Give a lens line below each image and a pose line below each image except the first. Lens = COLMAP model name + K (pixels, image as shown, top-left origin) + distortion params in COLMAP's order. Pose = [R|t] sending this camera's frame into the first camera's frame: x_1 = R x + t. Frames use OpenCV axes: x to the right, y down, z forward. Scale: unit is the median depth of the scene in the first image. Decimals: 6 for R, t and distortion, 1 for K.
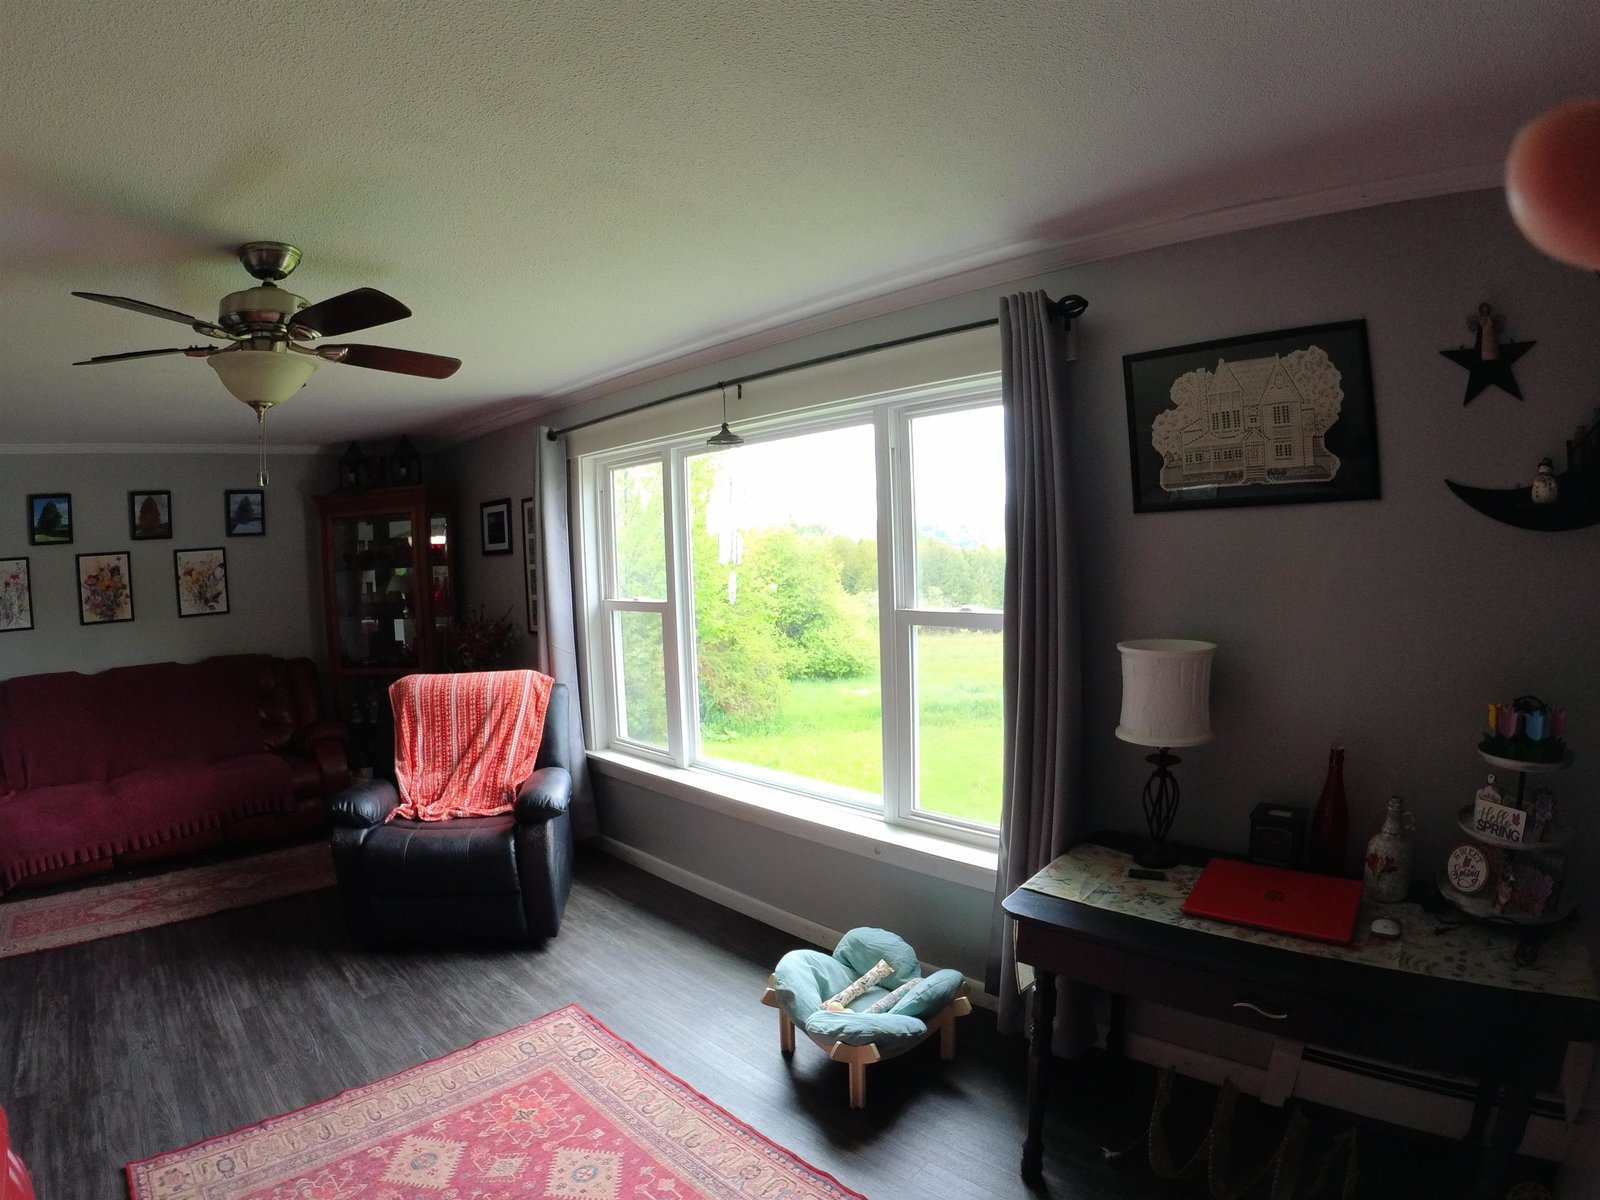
lens RADIAL K [[785.4, 0, 800.0], [0, 785.4, 600.0], [0, 0, 1]] dist [-0.201826, 0.037740]
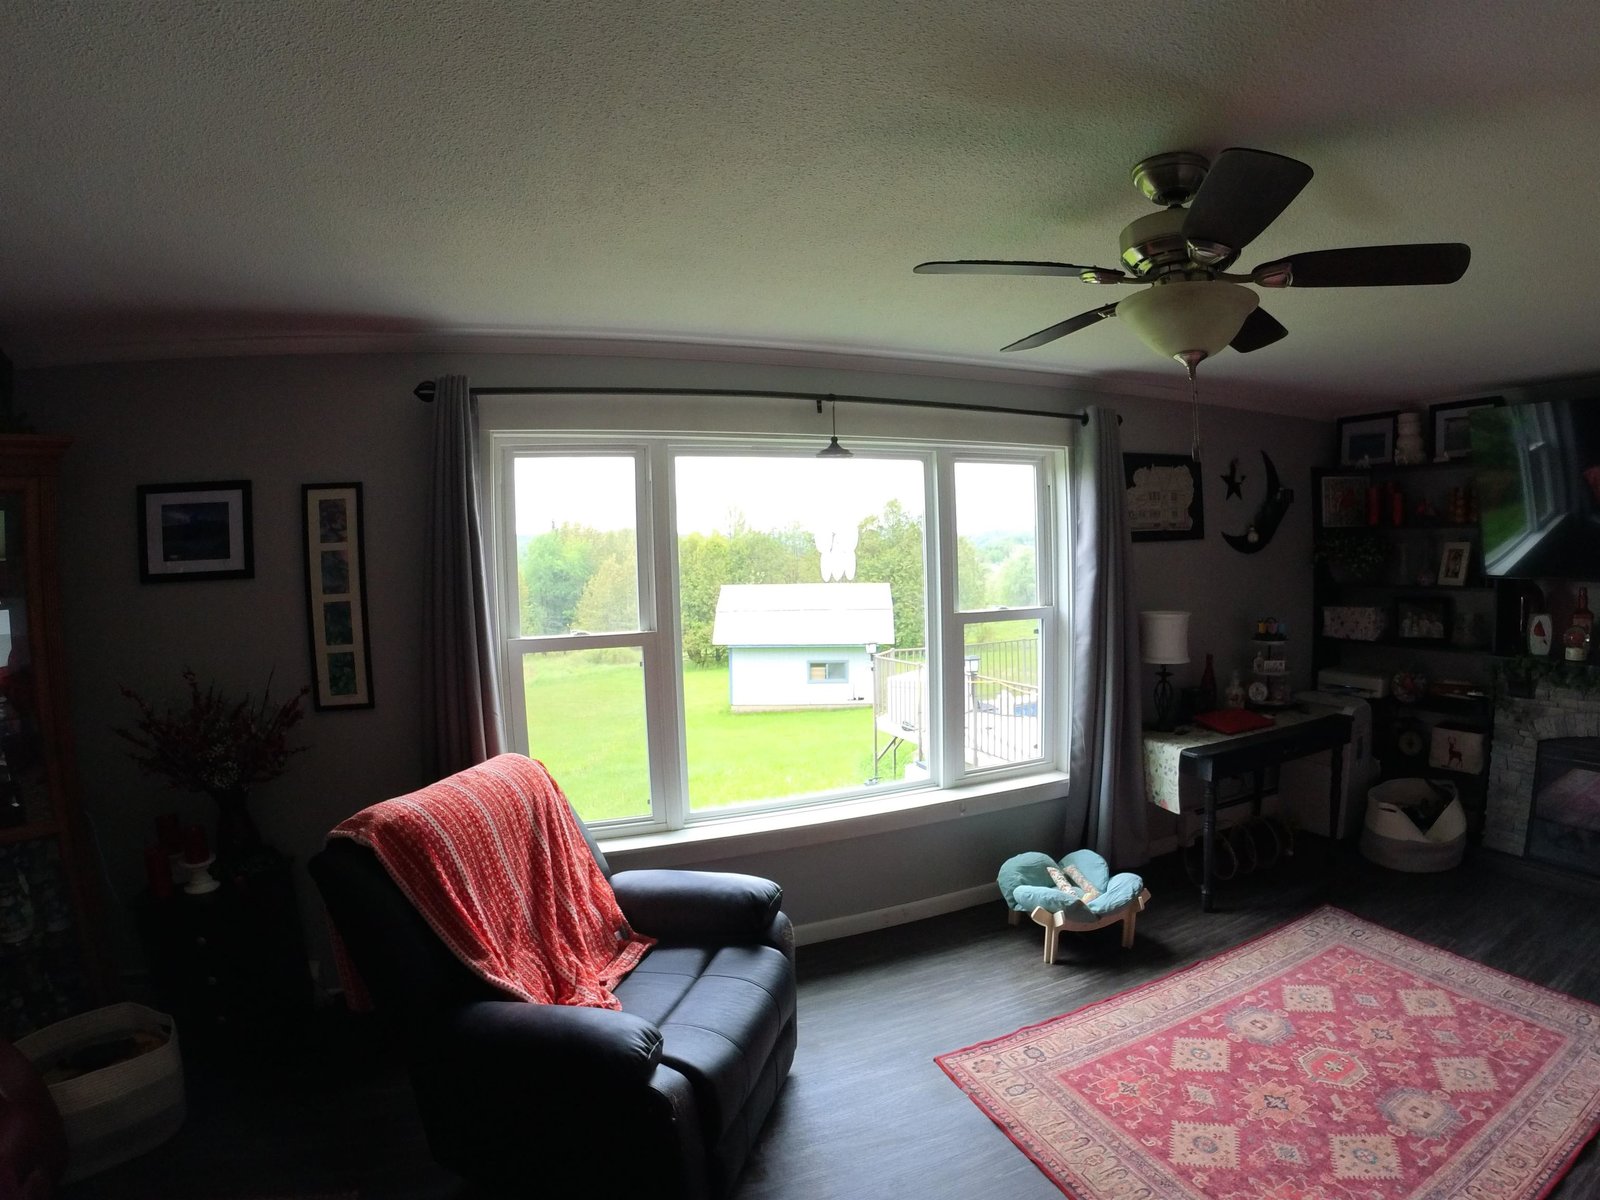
lens RADIAL K [[785.4, 0, 800.0], [0, 785.4, 600.0], [0, 0, 1]] dist [-0.201826, 0.037740]
pose [[0.431545, -0.027039, 0.901686, -1.640286], [0.072665, 0.997345, -0.004869, -0.029499], [-0.899160, 0.067622, 0.432364, 1.006620]]
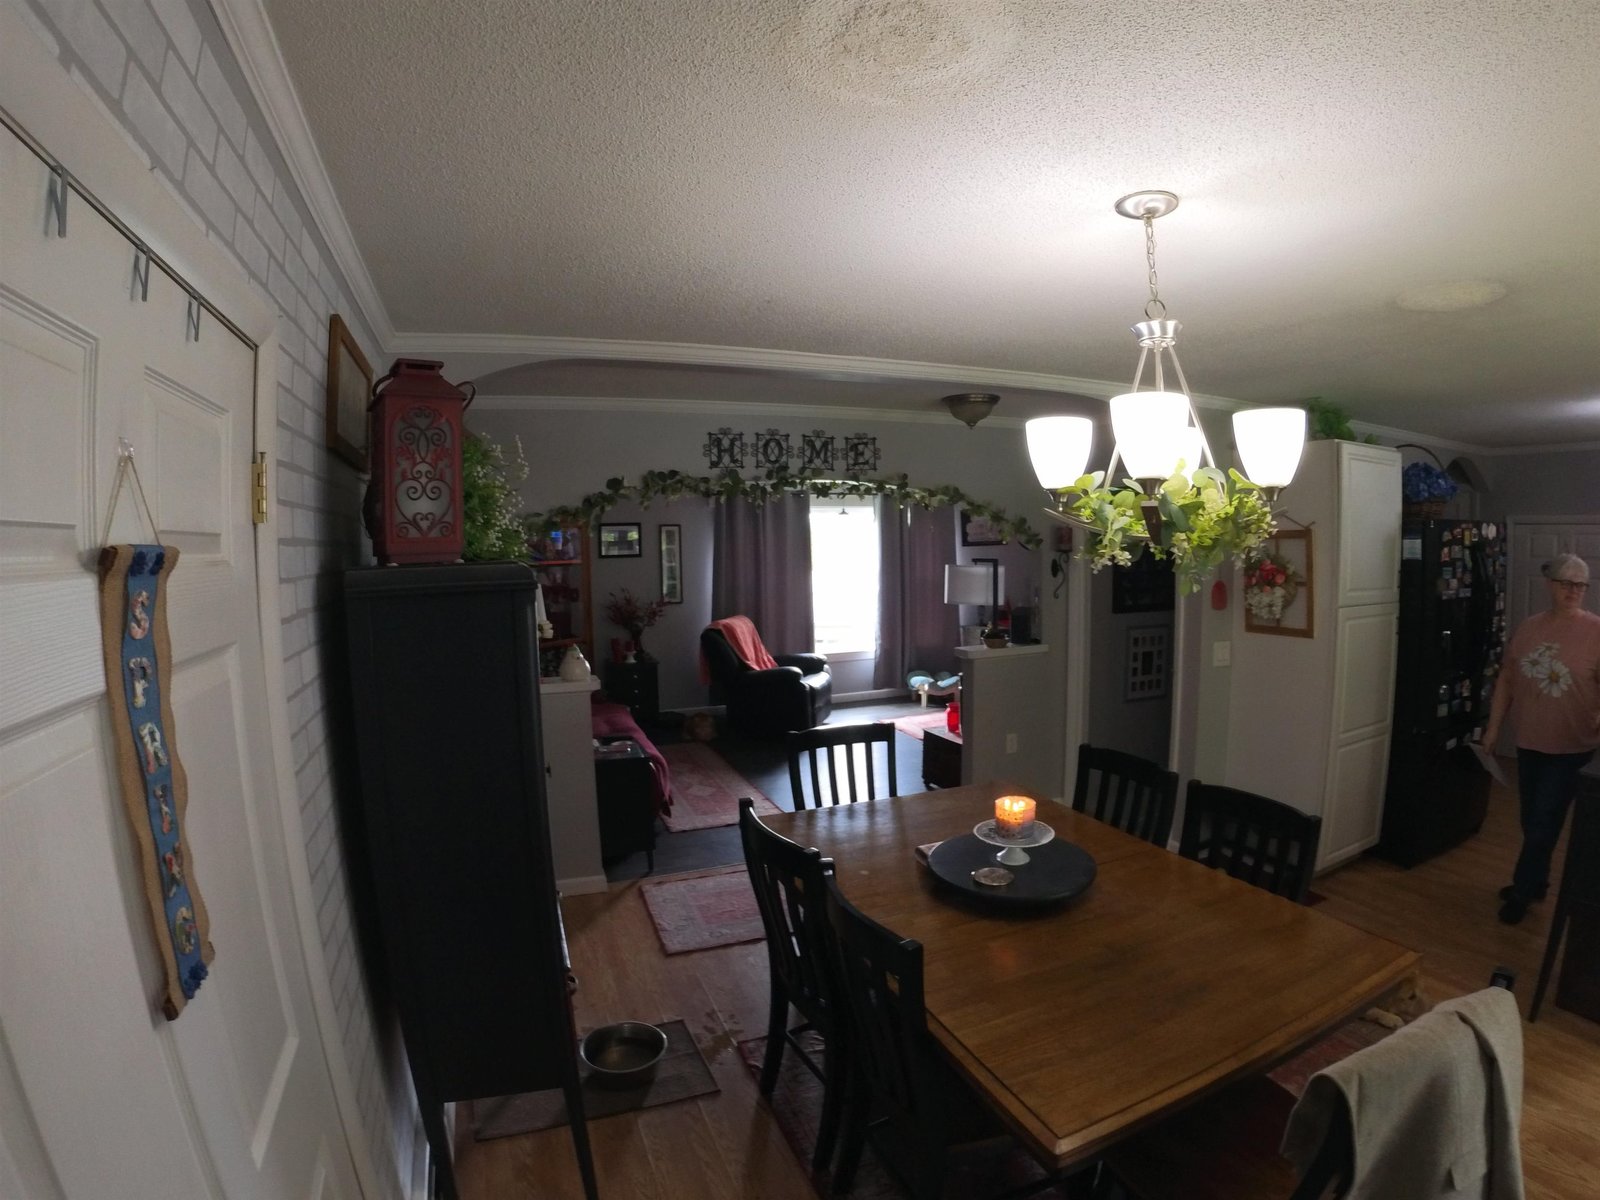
lens RADIAL K [[785.4, 0, 800.0], [0, 785.4, 600.0], [0, 0, 1]] dist [-0.201826, 0.037740]
pose [[0.419293, -0.039938, 0.906972, -4.235811], [0.064109, 0.997840, 0.014302, 0.068638], [-0.905585, 0.052148, 0.420948, 0.021201]]
